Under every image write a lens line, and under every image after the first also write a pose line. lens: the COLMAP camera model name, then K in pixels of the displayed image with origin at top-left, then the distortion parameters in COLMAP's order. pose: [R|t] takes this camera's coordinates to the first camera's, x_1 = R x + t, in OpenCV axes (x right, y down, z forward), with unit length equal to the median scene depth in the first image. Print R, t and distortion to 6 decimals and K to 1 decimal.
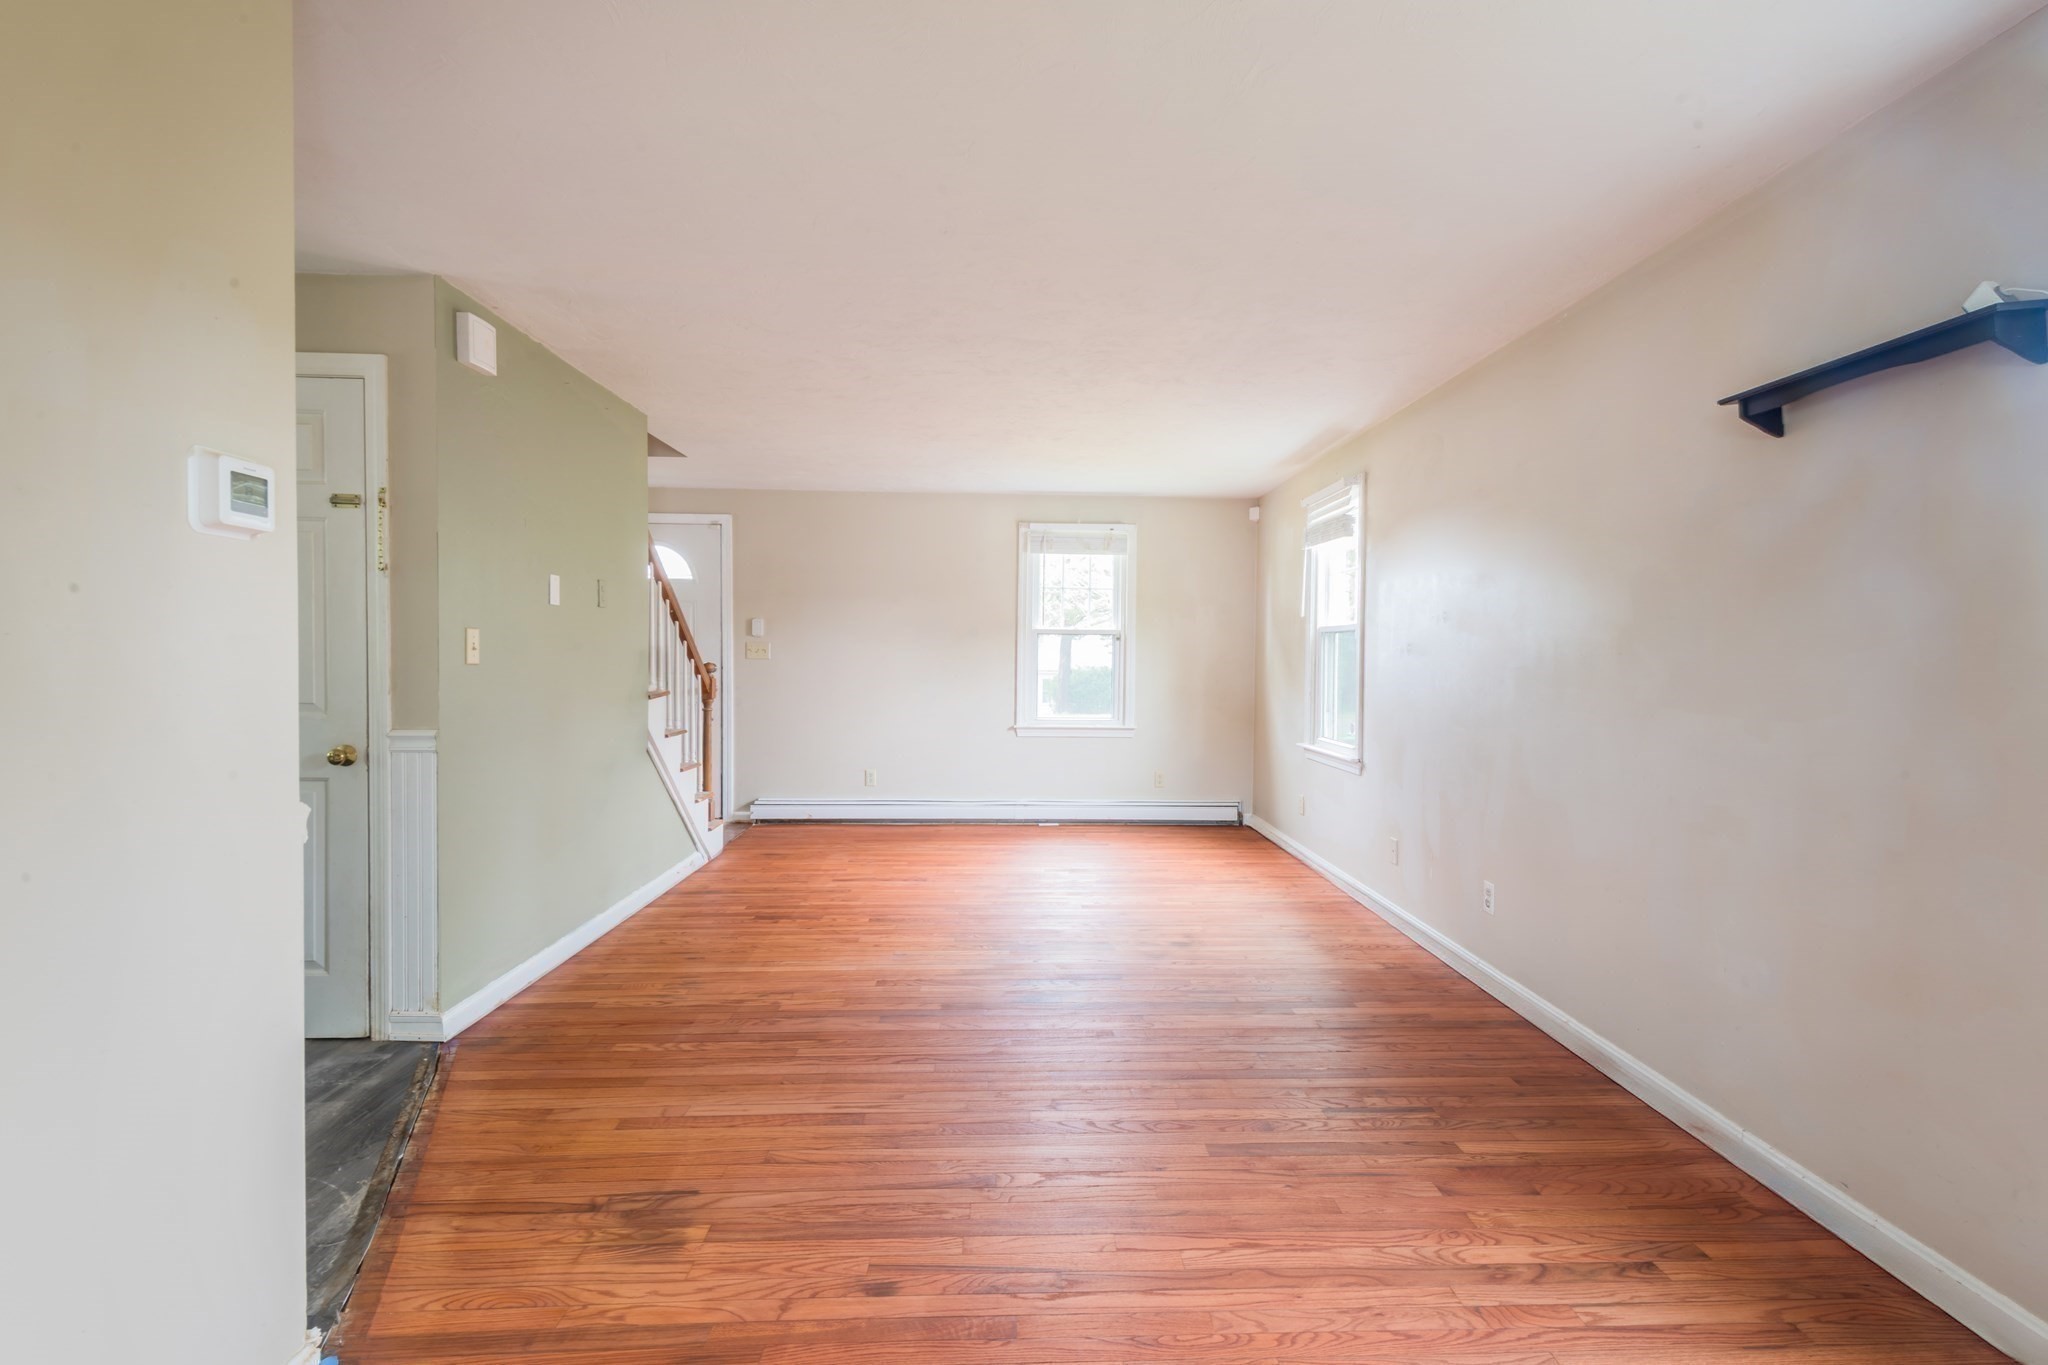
lens RADIAL K [[890.3, 0, 1047.3], [0, 890.3, 675.0], [0, 0, 1]] dist [0.001656, -0.000607]
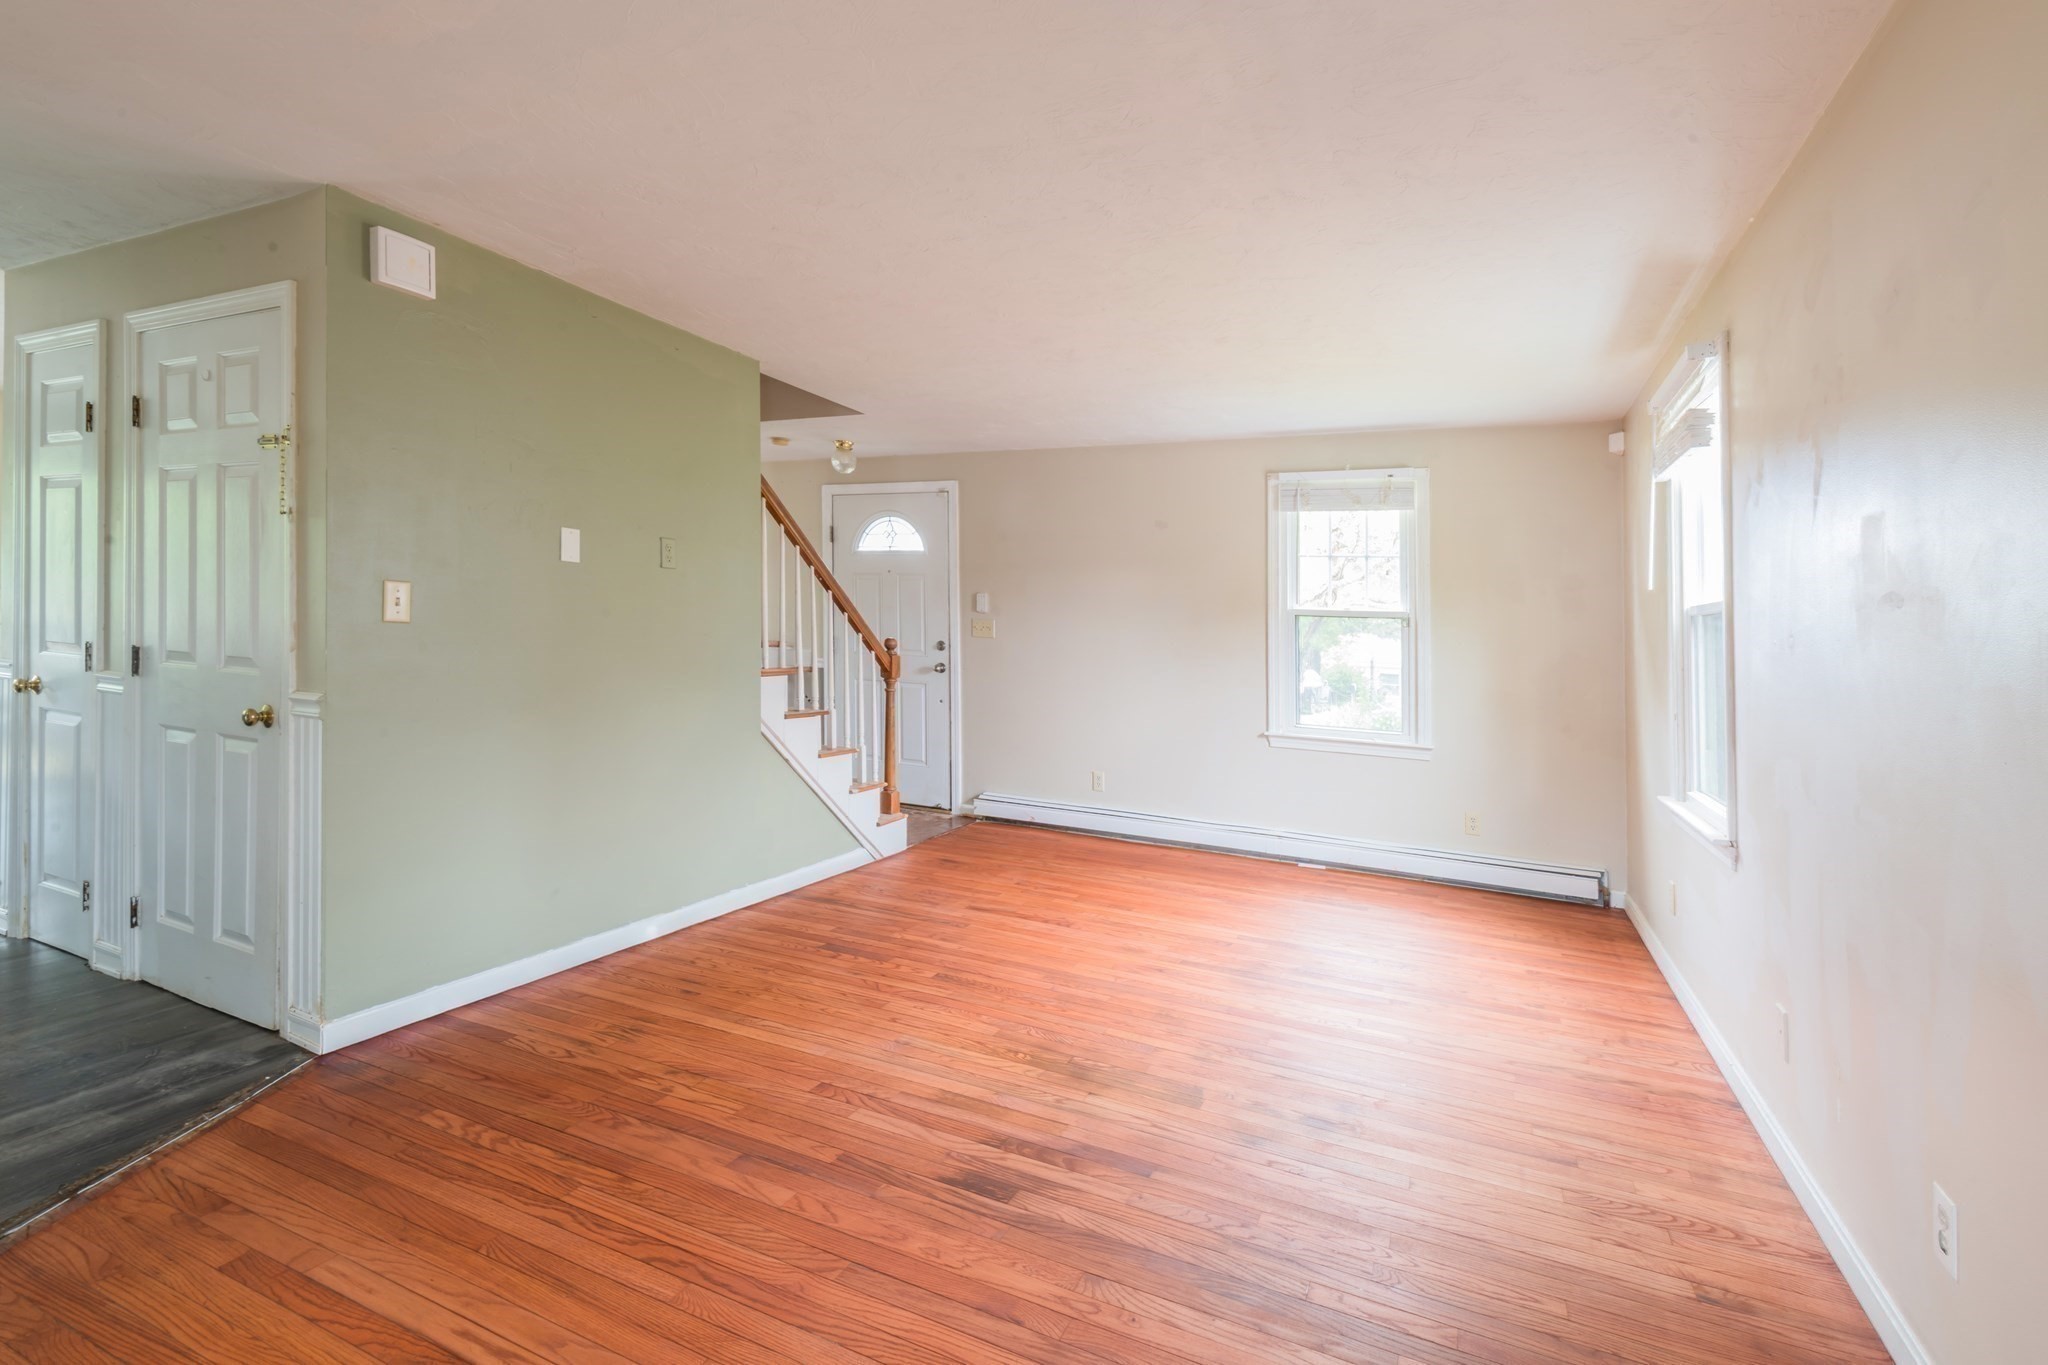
lens RADIAL K [[896.5, 0, 1082.8], [0, 896.5, 606.8], [0, 0, 1]] dist [0.002495, -0.000503]
pose [[0.902416, 0.014244, -0.430630, 0.260309], [-0.041936, 0.997612, -0.054883, -0.005580], [0.428819, 0.067586, 0.900859, 0.358738]]
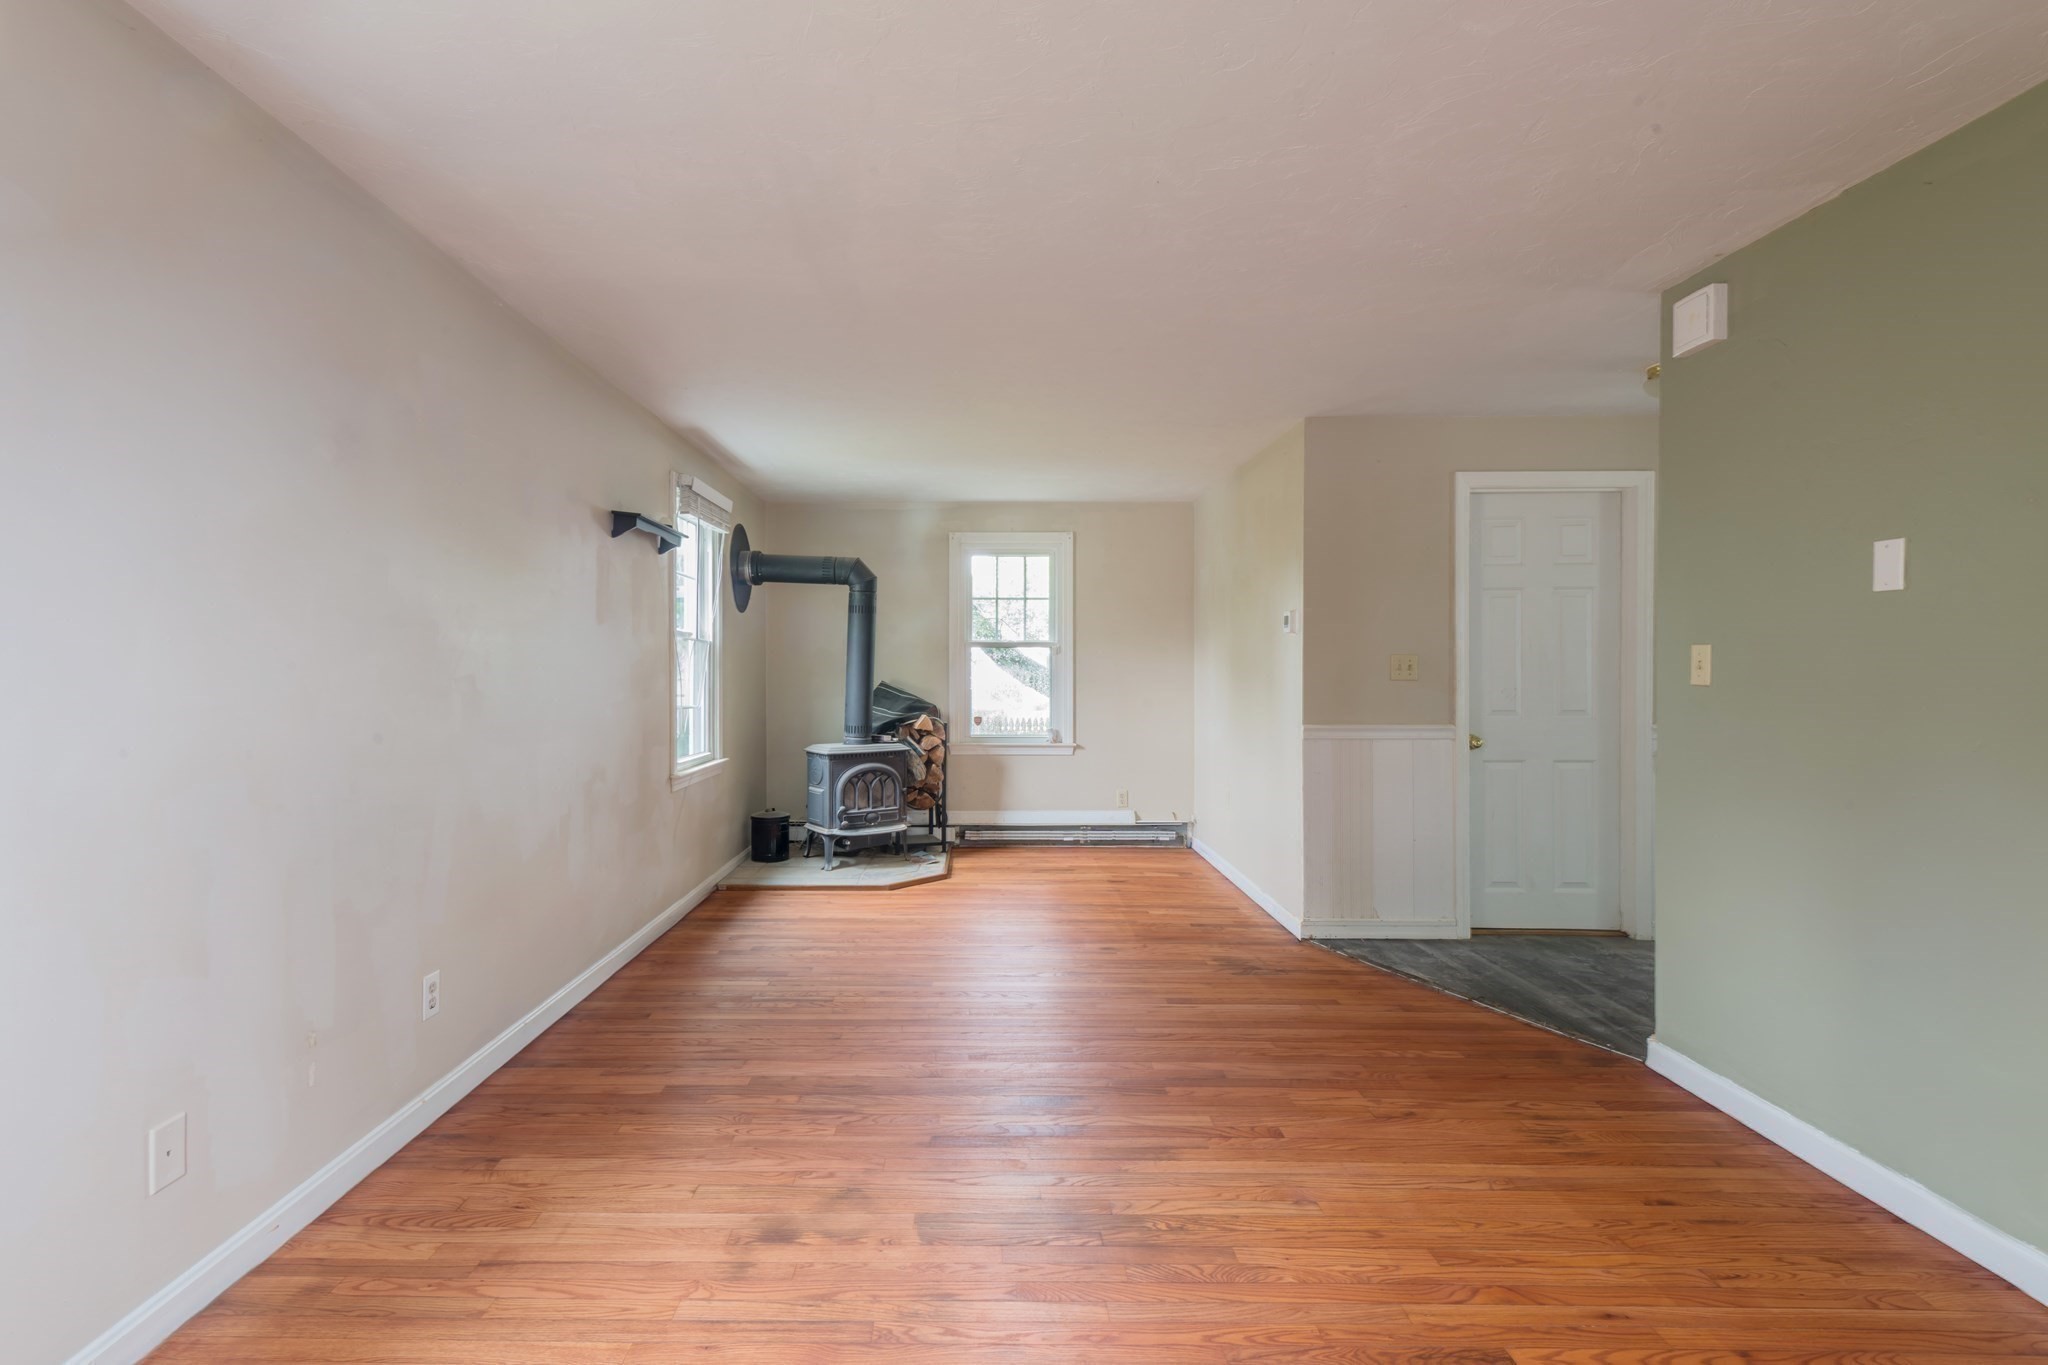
lens RADIAL K [[973.1, 0, 960.2], [0, 973.1, 677.4], [0, 0, 1]] dist [-0.000329, -0.000466]
pose [[-0.997770, -0.009931, 0.066006, 0.013170], [-0.008031, 0.999548, 0.028982, -0.031265], [-0.066264, 0.028387, -0.997398, 1.521929]]
